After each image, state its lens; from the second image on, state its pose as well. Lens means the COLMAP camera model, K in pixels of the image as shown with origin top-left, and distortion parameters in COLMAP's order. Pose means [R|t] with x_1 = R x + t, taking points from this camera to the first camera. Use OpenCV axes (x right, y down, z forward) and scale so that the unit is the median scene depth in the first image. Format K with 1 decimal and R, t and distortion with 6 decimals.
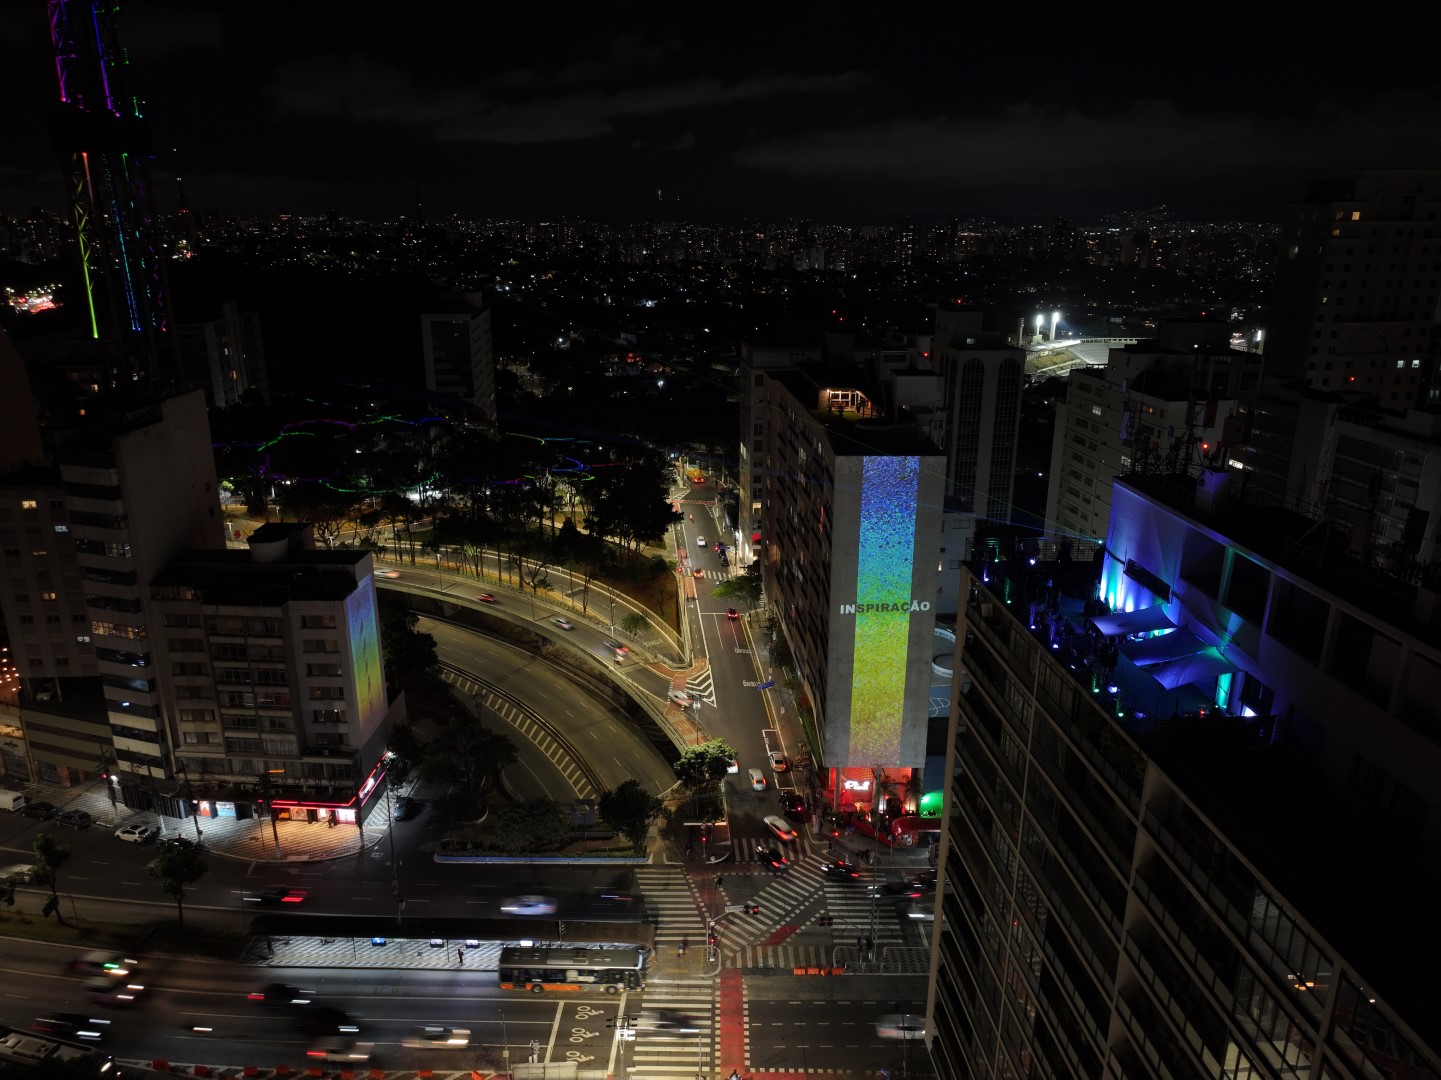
lens RADIAL K [[1015.9, 0, 725.5], [0, 1015.9, 536.6], [0, 0, 1]] dist [0.000618, 0.015498]
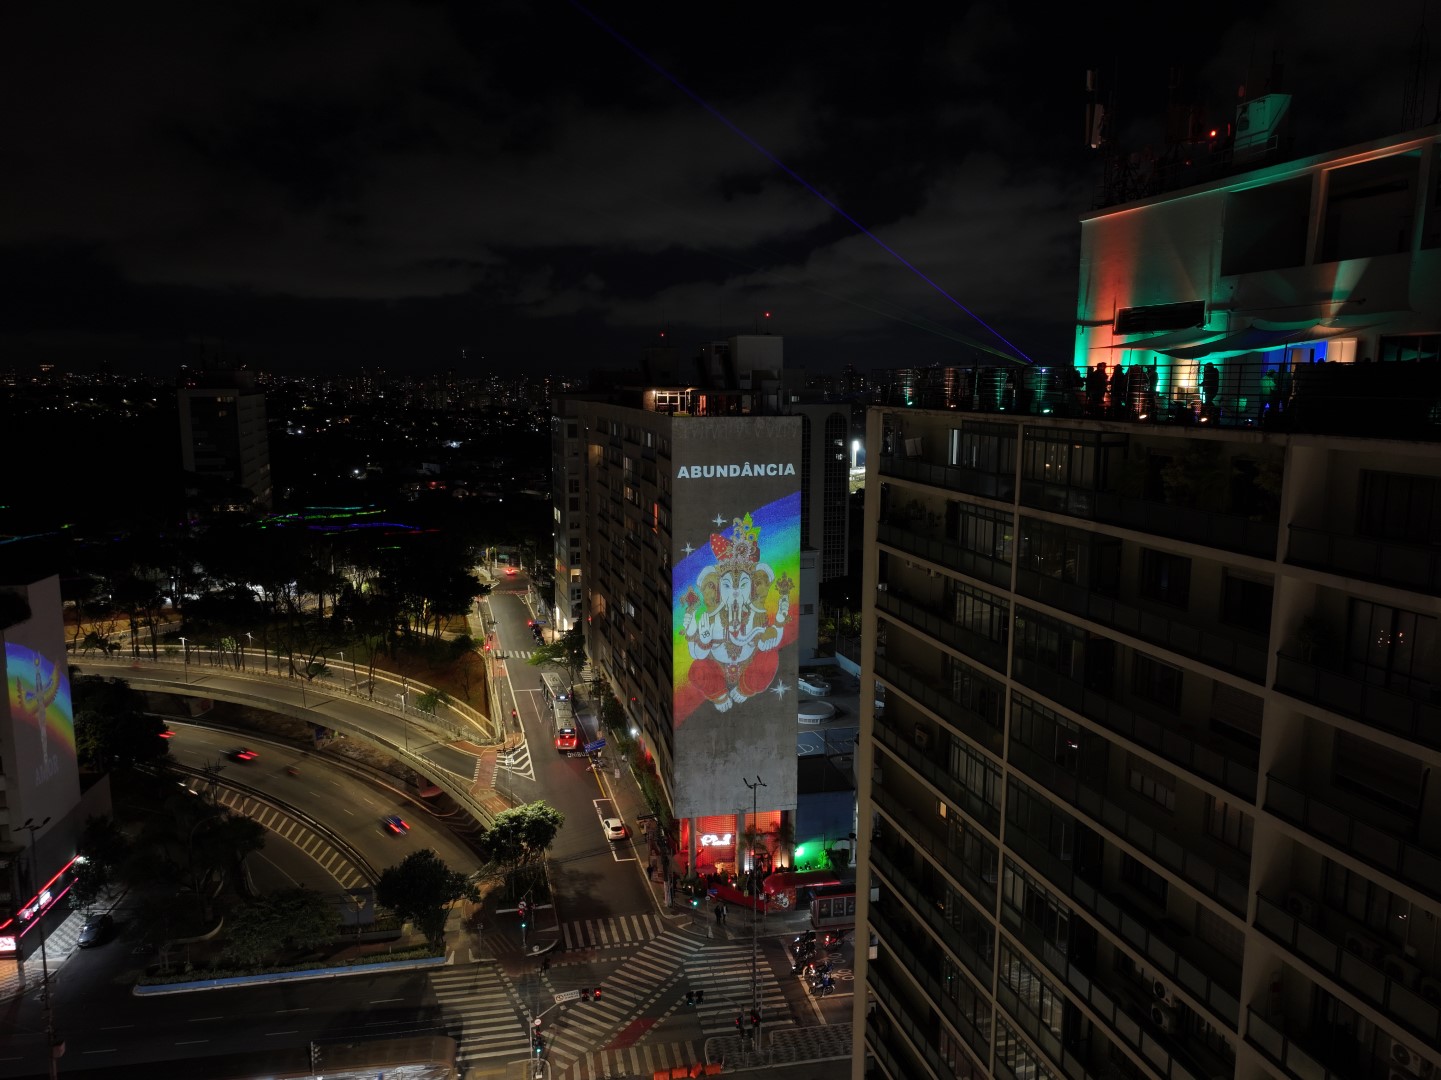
lens RADIAL K [[1015.9, 0, 725.5], [0, 1015.9, 536.6], [0, 0, 1]] dist [0.000618, 0.015498]
pose [[0.982582, -0.031289, 0.183174, -0.002686], [0.057940, 0.988168, -0.142011, 0.120821], [-0.176563, 0.150150, 0.972769, 0.179203]]
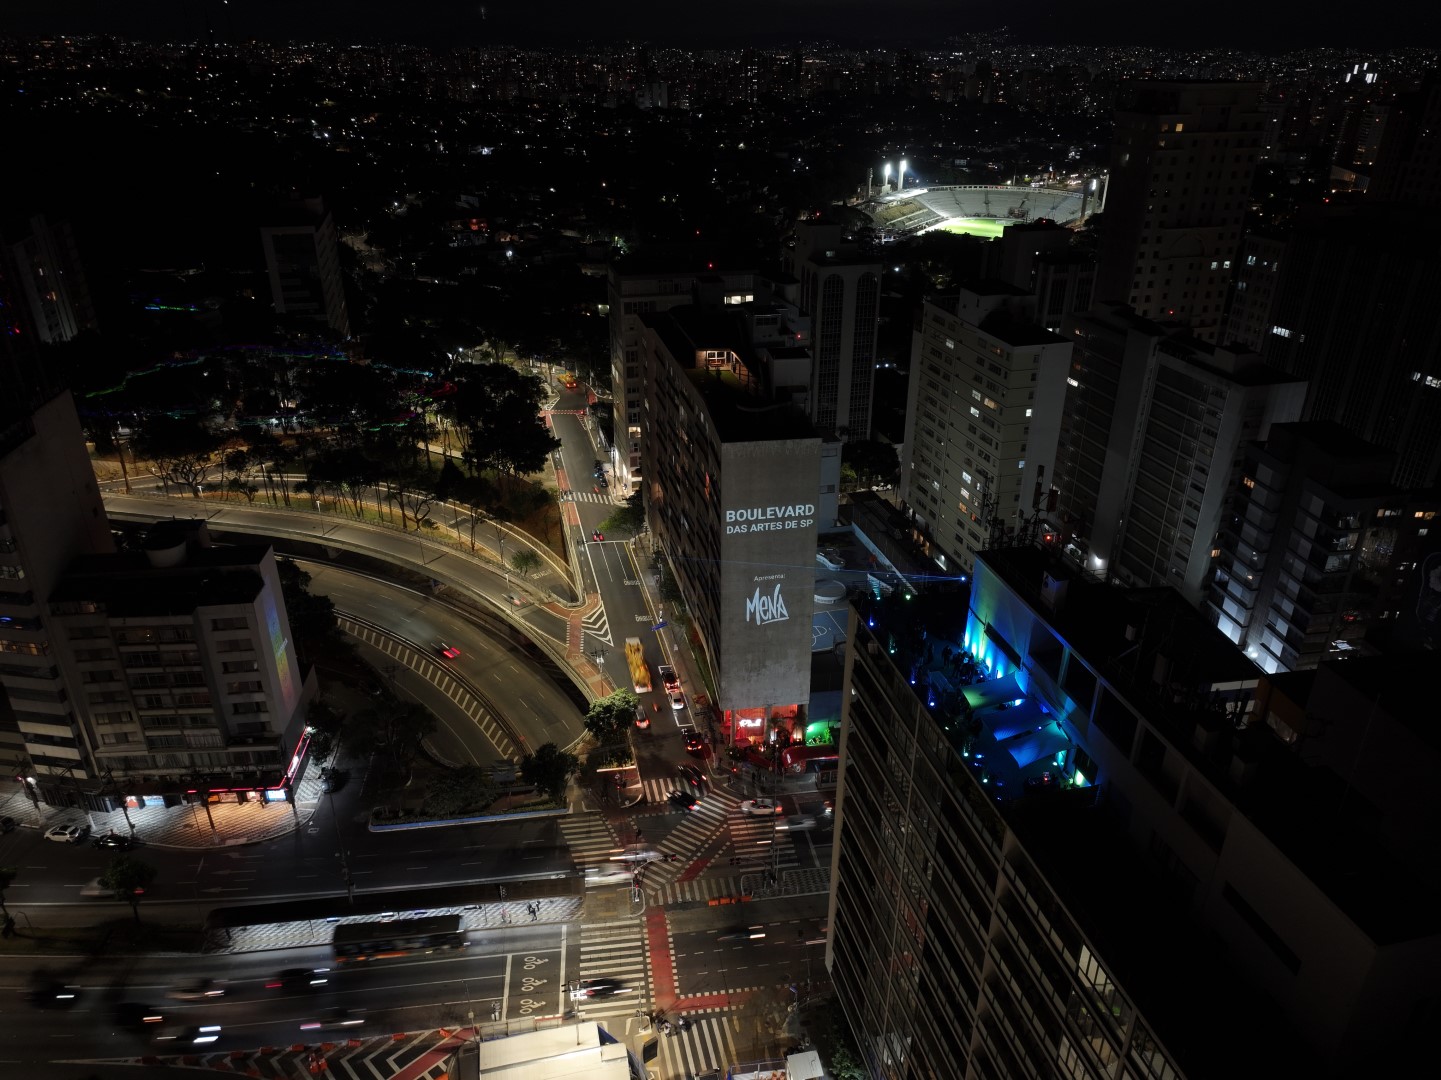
lens RADIAL K [[1015.9, 0, 725.5], [0, 1015.9, 536.6], [0, 0, 1]] dist [0.000618, 0.015498]
pose [[0.989061, -0.064639, 0.132589, -0.032372], [0.043775, 0.987002, 0.154633, -0.130766], [-0.140861, -0.147137, 0.979035, -0.061834]]
